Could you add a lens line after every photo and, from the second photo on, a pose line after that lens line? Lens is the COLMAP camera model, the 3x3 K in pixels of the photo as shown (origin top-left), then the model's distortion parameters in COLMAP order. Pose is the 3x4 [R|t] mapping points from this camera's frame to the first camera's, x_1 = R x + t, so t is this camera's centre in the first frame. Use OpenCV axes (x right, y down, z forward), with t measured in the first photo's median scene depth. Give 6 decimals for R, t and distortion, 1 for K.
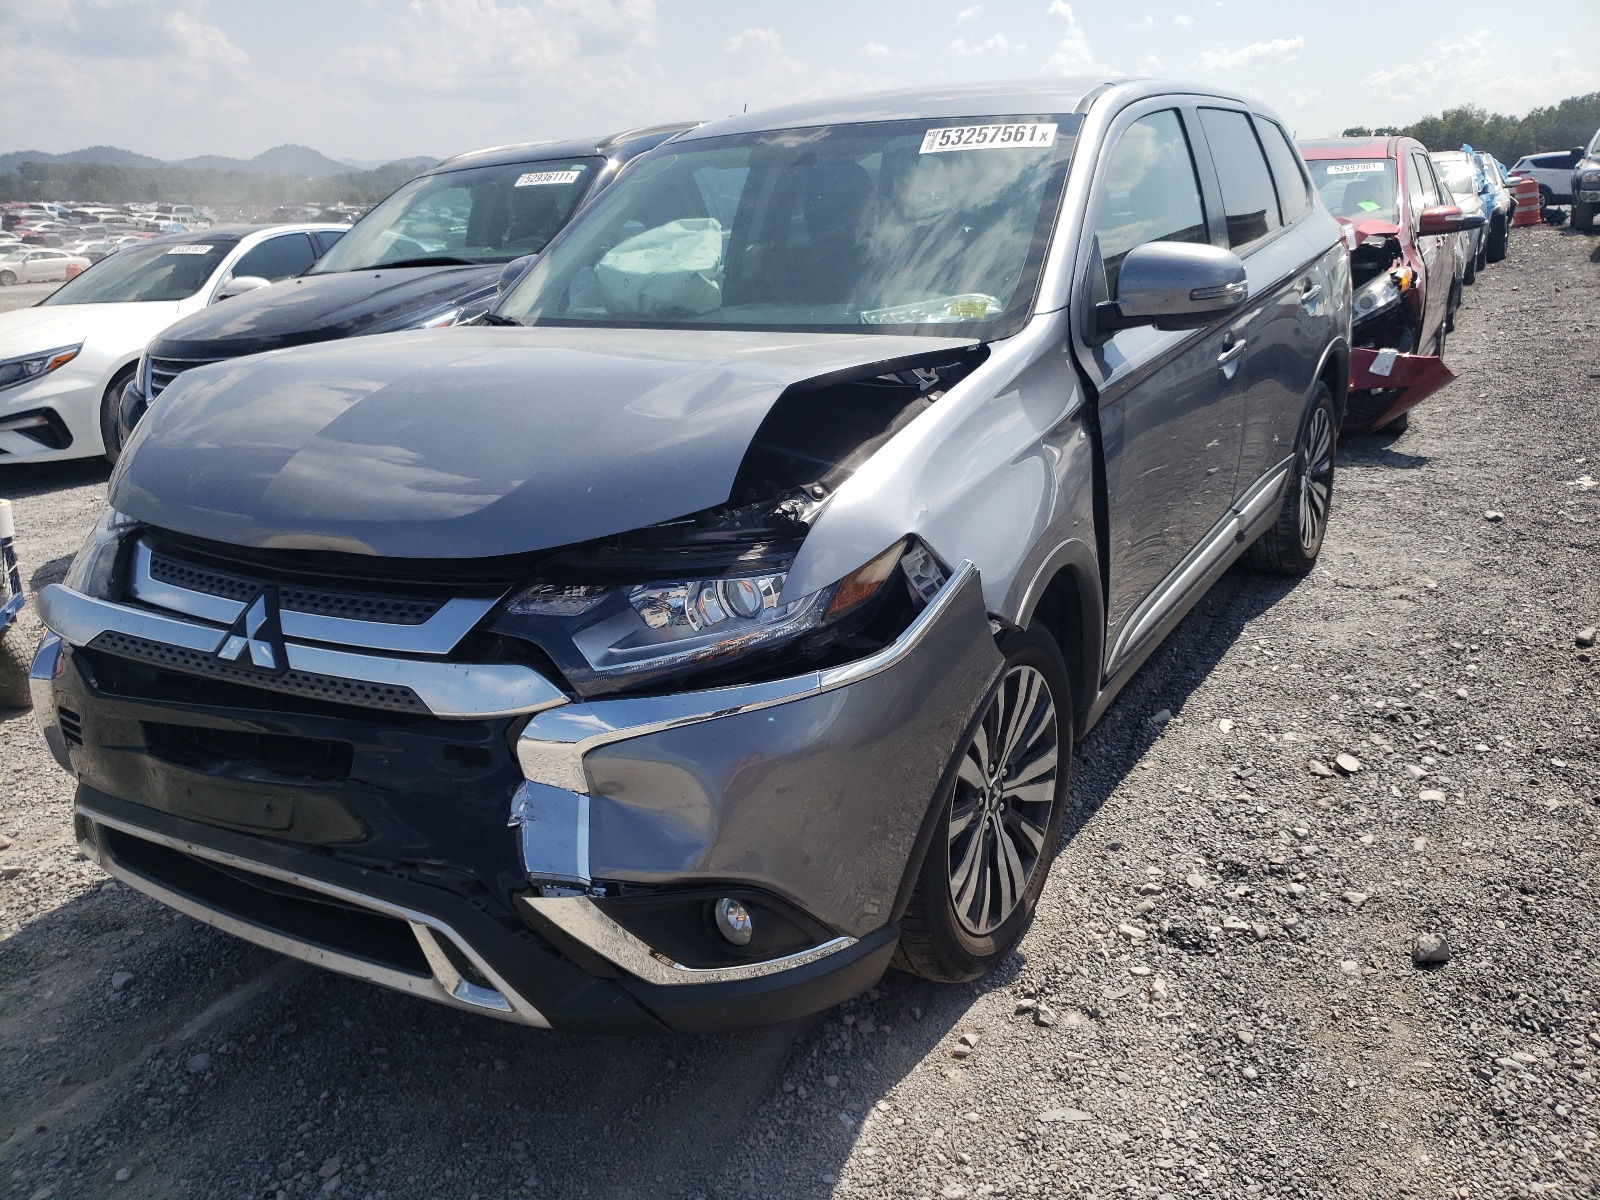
lens RADIAL K [[1340.8, 0, 800.0], [0, 1340.8, 600.0], [0, 0, 1]] dist [0.003605, -0.004927]
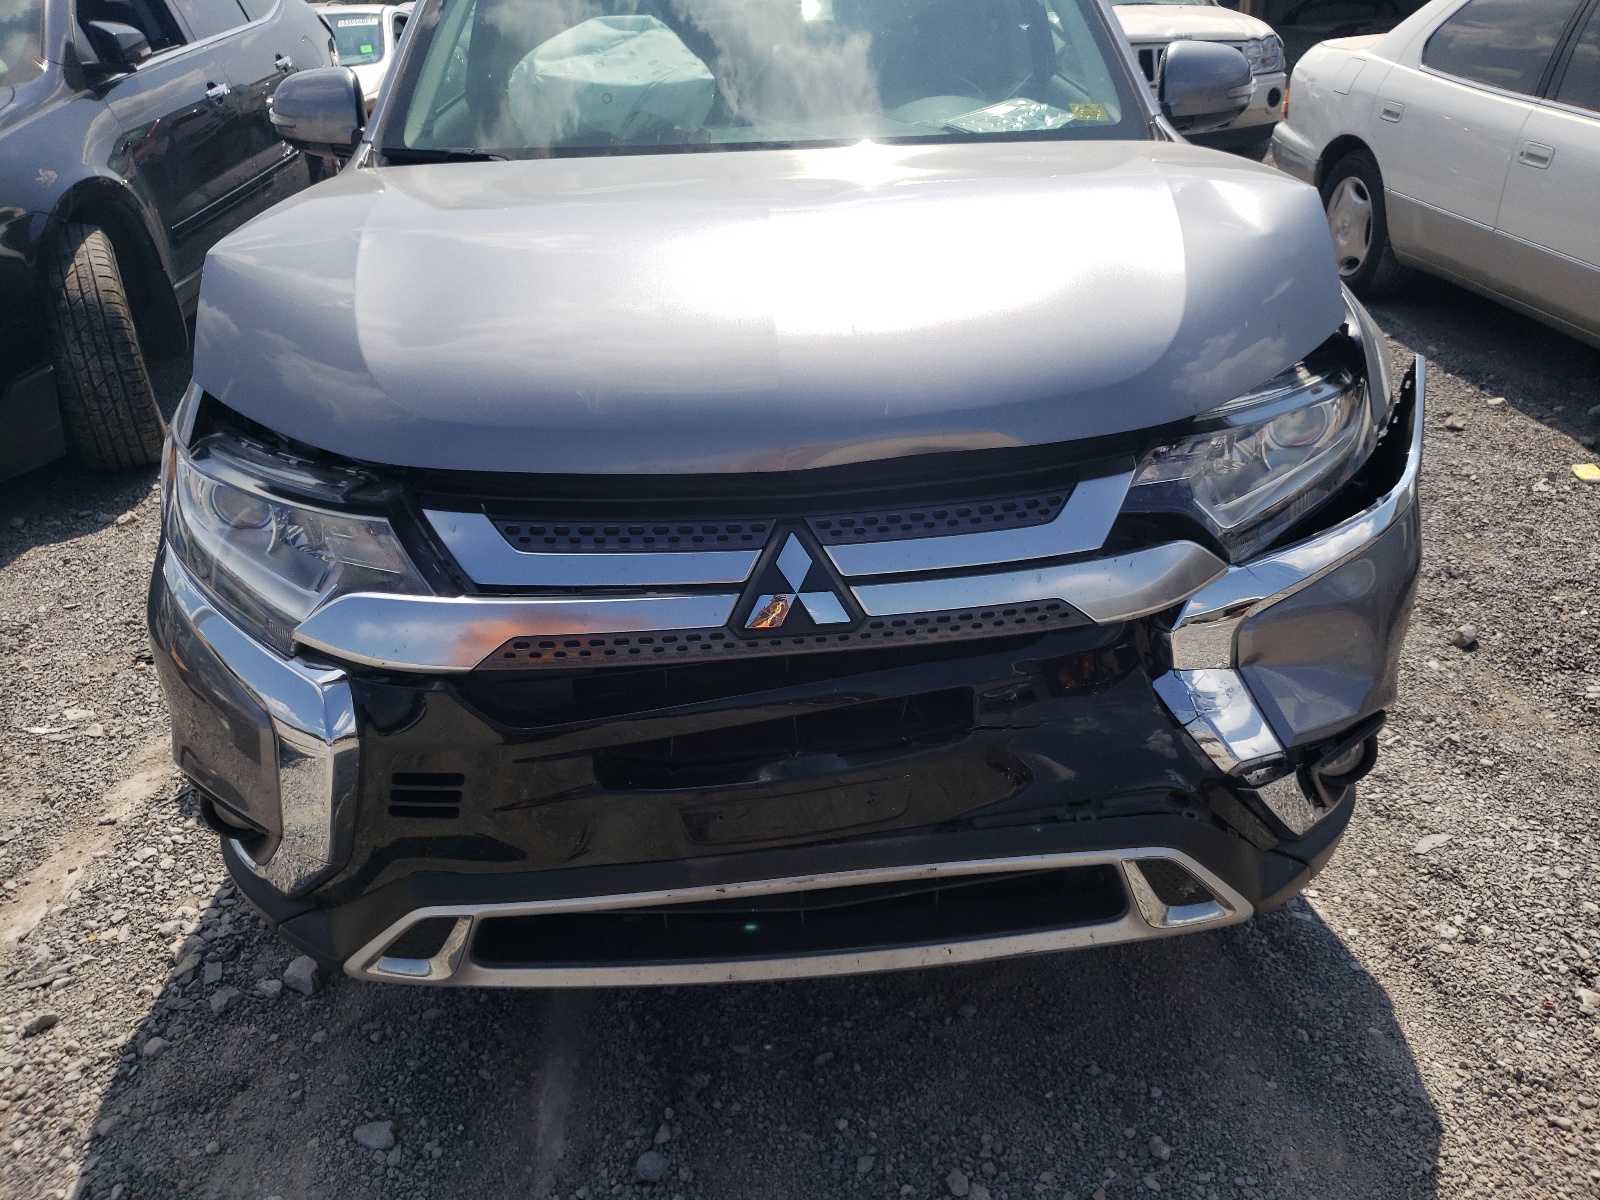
lens RADIAL K [[1340.8, 0, 800.0], [0, 1340.8, 600.0], [0, 0, 1]] dist [0.003605, -0.004927]
pose [[0.809456, -0.229447, 0.540496, -0.820339], [0.162568, 0.972082, 0.169197, -0.093687], [-0.564228, -0.049090, 0.824158, 0.392018]]
